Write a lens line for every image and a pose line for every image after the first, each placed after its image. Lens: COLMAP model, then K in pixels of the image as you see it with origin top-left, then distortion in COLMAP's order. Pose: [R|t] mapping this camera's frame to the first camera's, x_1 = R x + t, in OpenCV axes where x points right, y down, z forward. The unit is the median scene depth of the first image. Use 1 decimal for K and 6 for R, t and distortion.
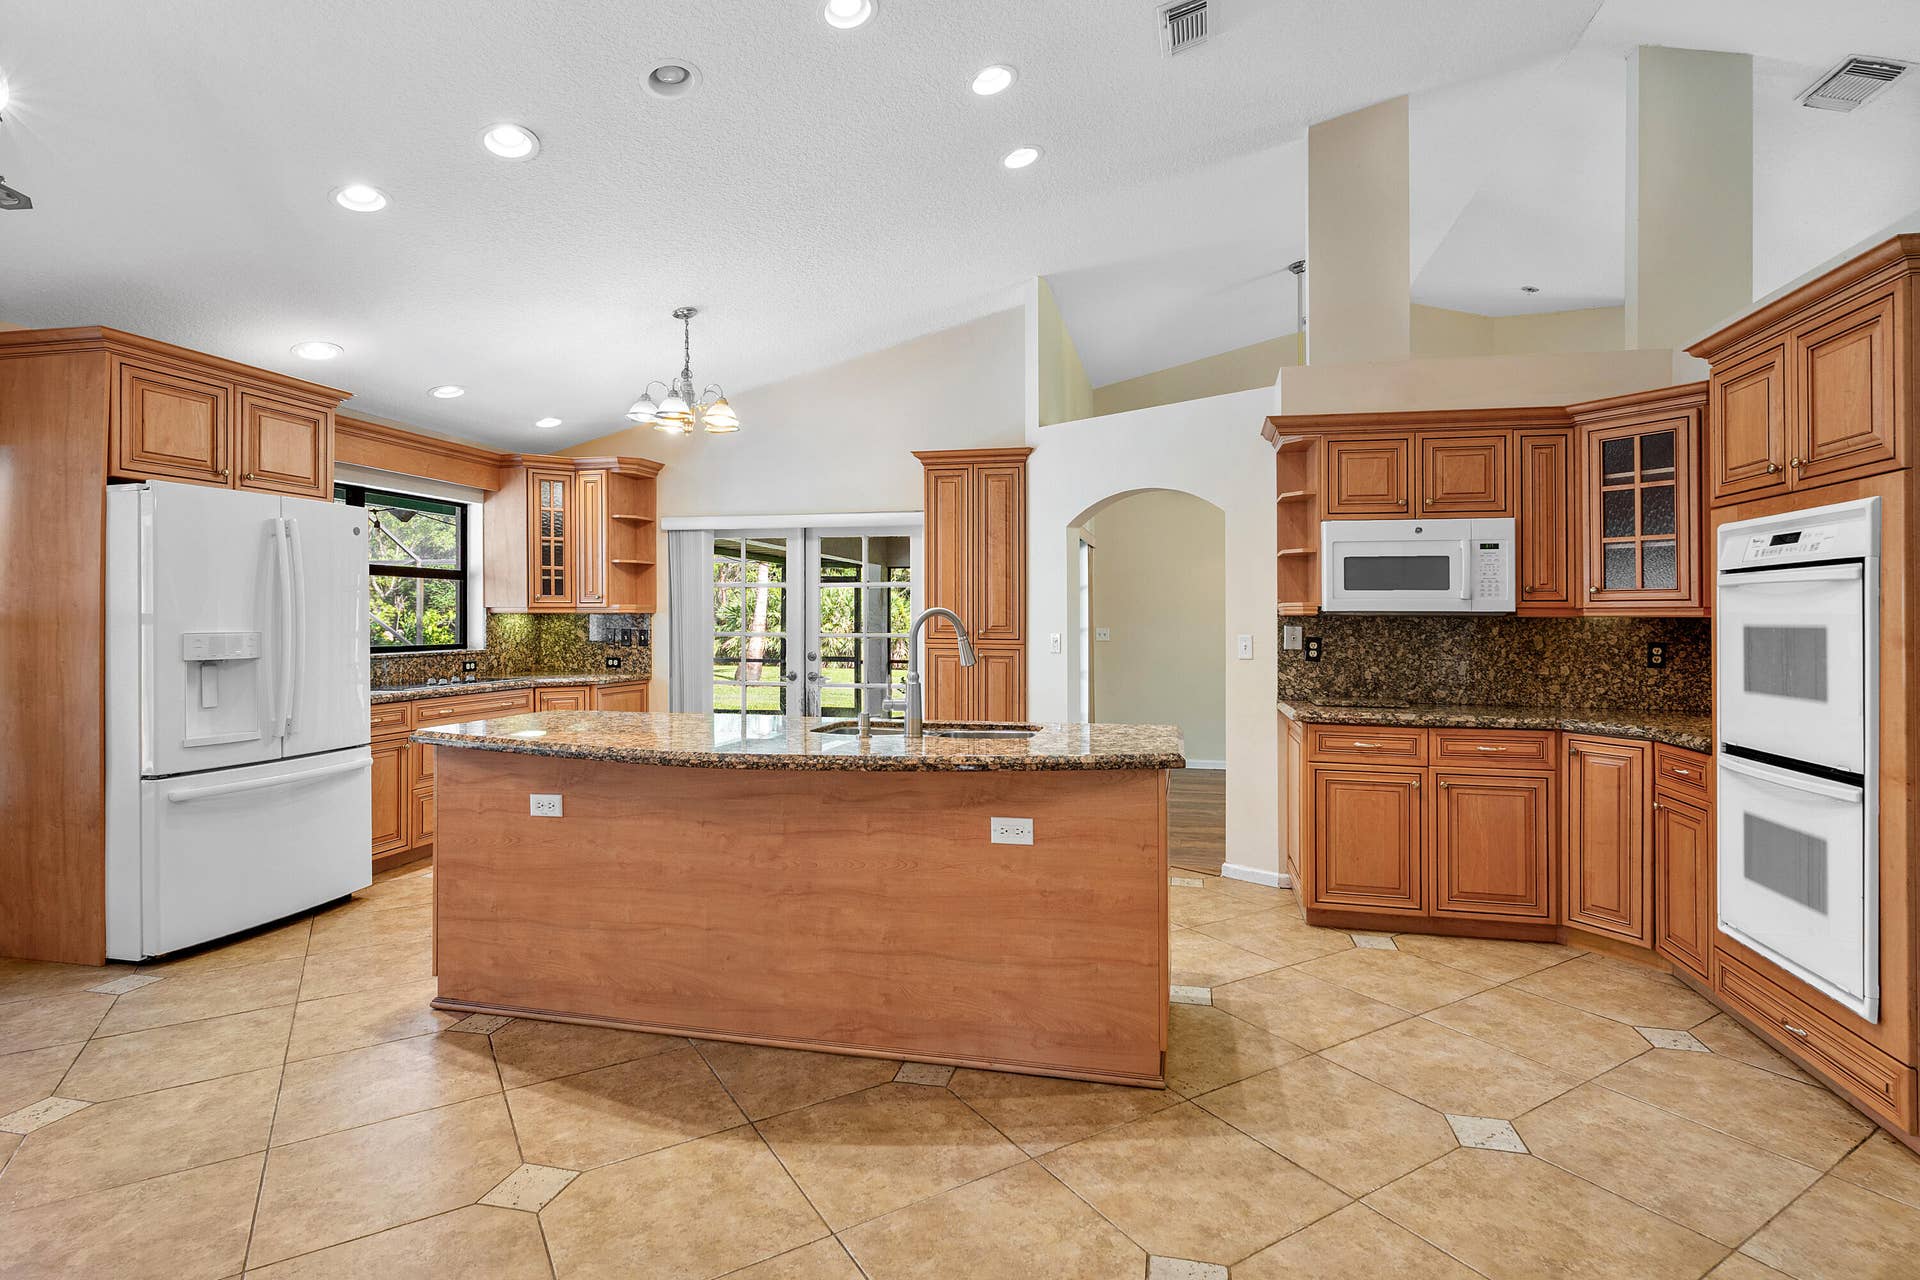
lens RADIAL K [[946.8, 0, 961.6], [0, 946.8, 611.6], [0, 0, 1]] dist [0.005982, 0.000099]
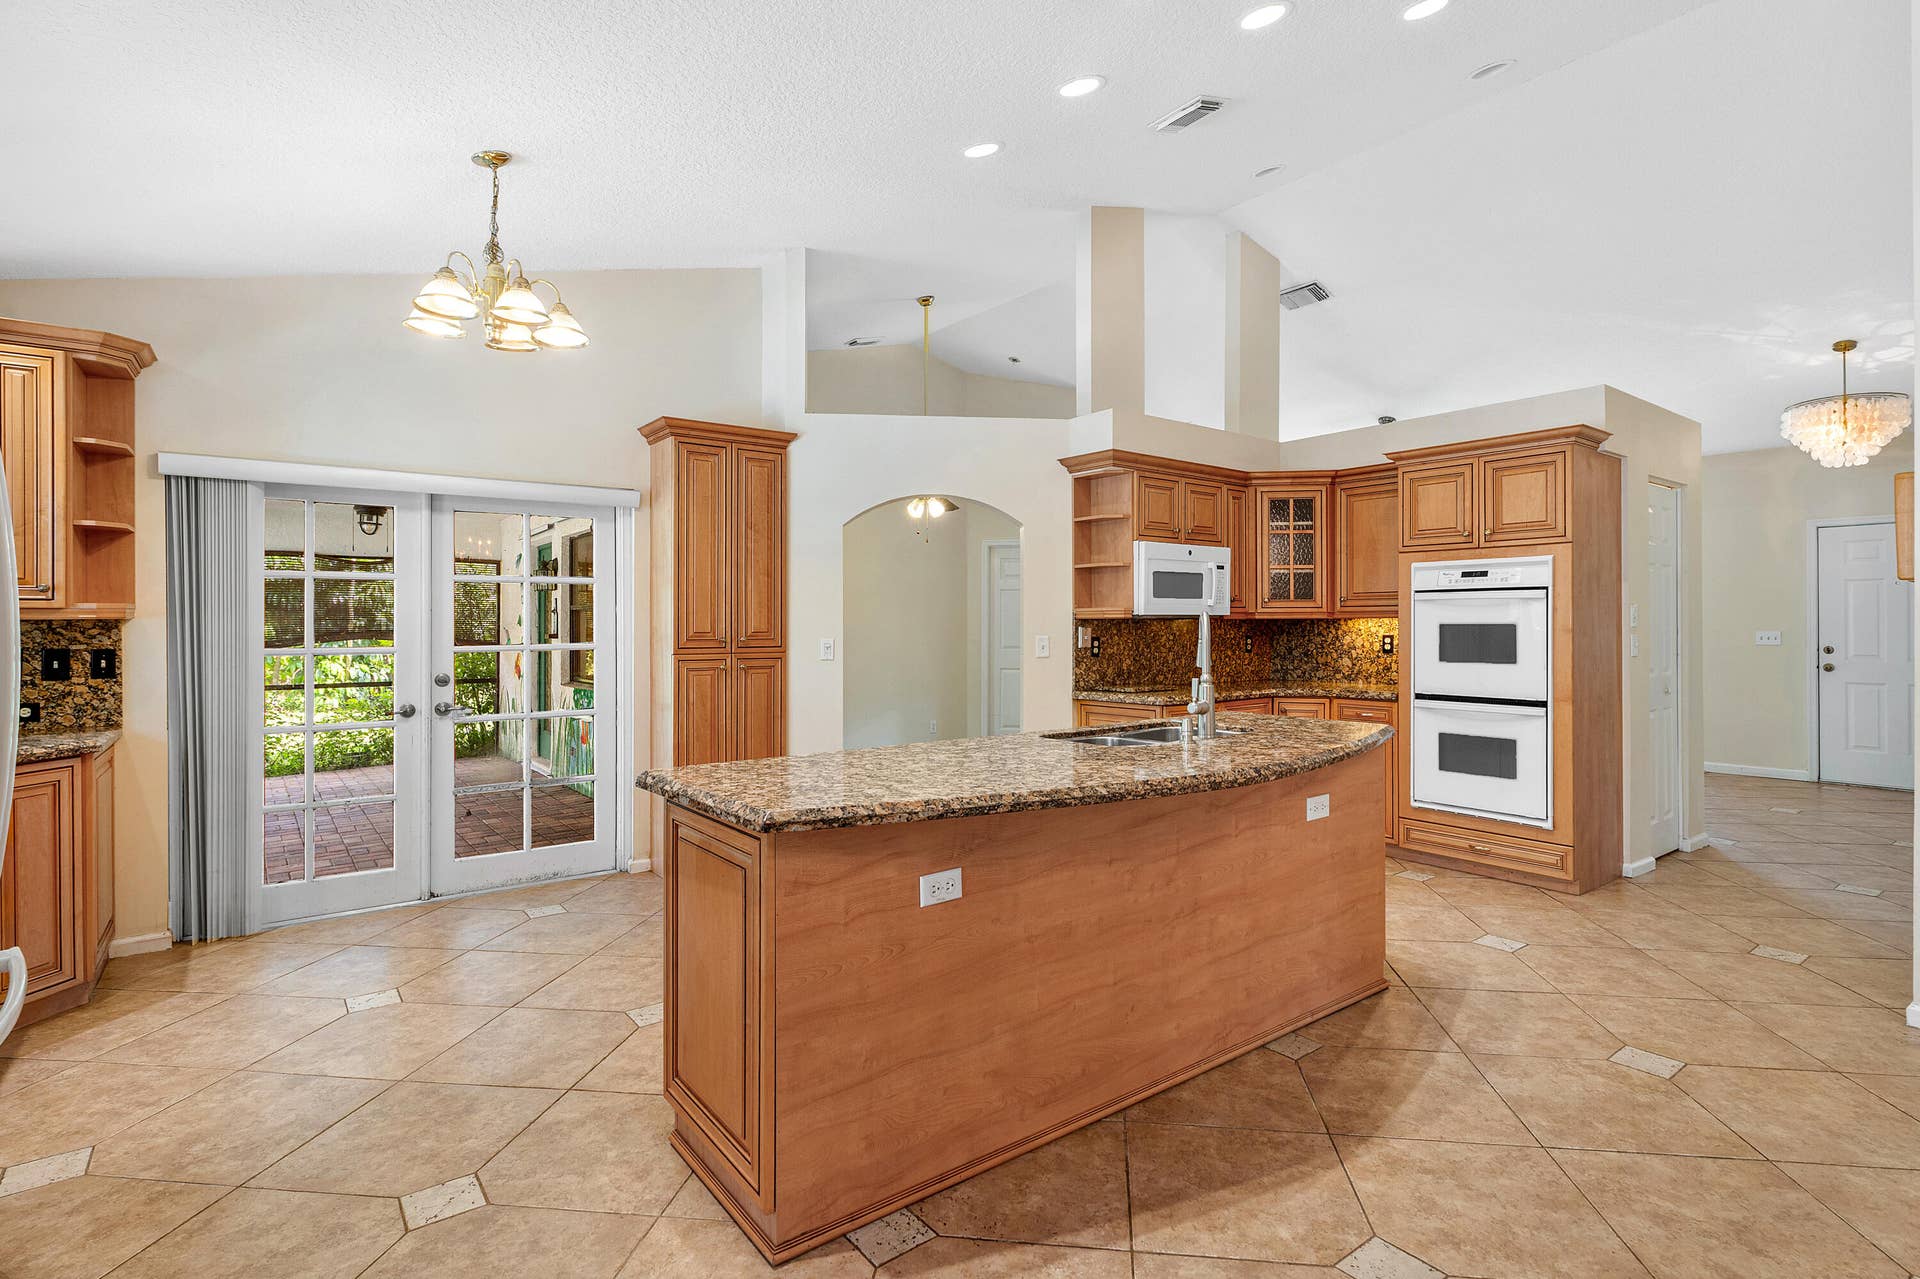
lens RADIAL K [[959.7, 0, 992.4], [0, 959.7, 619.2], [0, 0, 1]] dist [0.005373, -0.000650]
pose [[0.626589, -0.003290, 0.779343, -0.954390], [0.000584, 0.999993, 0.003753, 0.000536], [-0.779350, -0.001896, 0.626587, 0.507886]]
